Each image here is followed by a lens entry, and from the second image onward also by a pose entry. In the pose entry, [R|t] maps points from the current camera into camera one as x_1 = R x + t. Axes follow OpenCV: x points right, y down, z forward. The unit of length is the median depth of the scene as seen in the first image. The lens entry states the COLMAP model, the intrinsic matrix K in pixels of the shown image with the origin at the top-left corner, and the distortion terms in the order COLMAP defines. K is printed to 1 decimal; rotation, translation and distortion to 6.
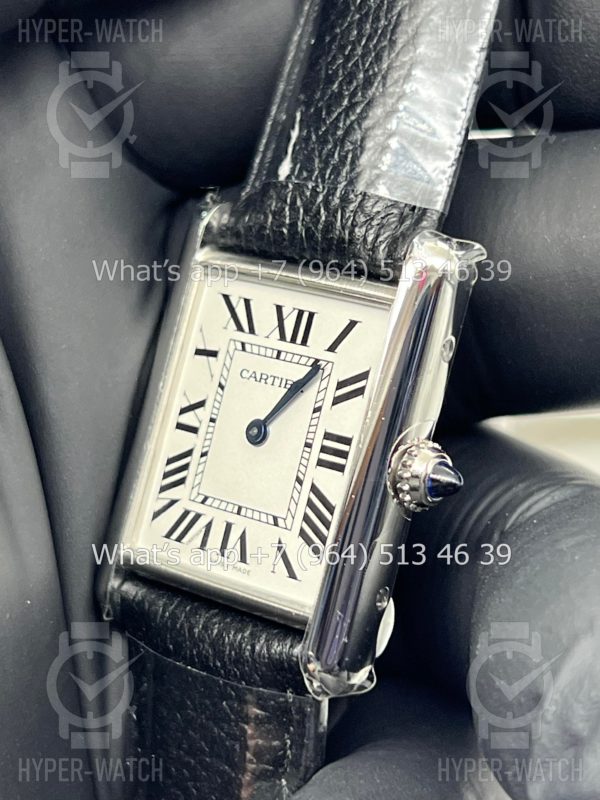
lens RADIAL K [[1822.8, 0, 300.0], [0, 1822.8, 400.0], [0, 0, 1]] dist [0.100275, 0.504886]
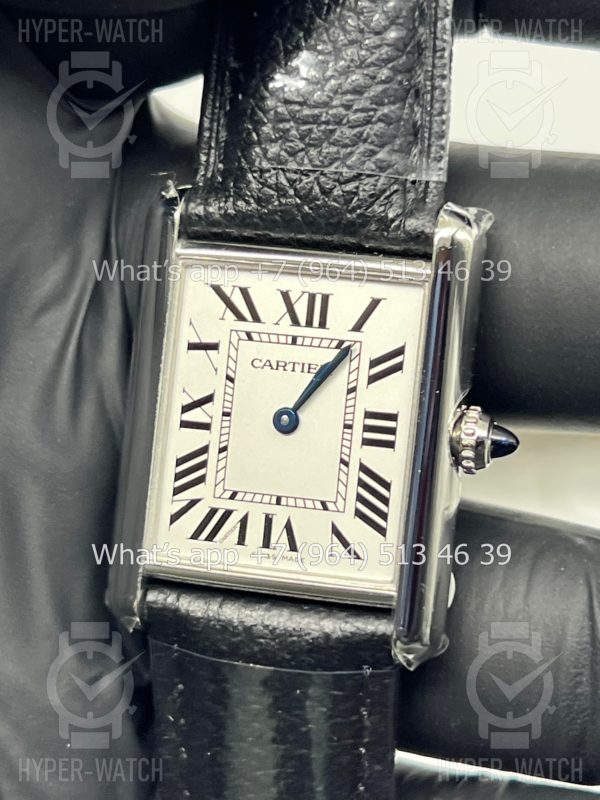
lens RADIAL K [[1822.8, 0, 300.0], [0, 1822.8, 400.0], [0, 0, 1]] dist [0.100275, 0.504886]
pose [[0.908070, -0.152660, 0.390006, -0.403784], [0.121405, 0.987168, 0.103735, -0.095910], [-0.400837, -0.046849, 0.914951, 0.084967]]
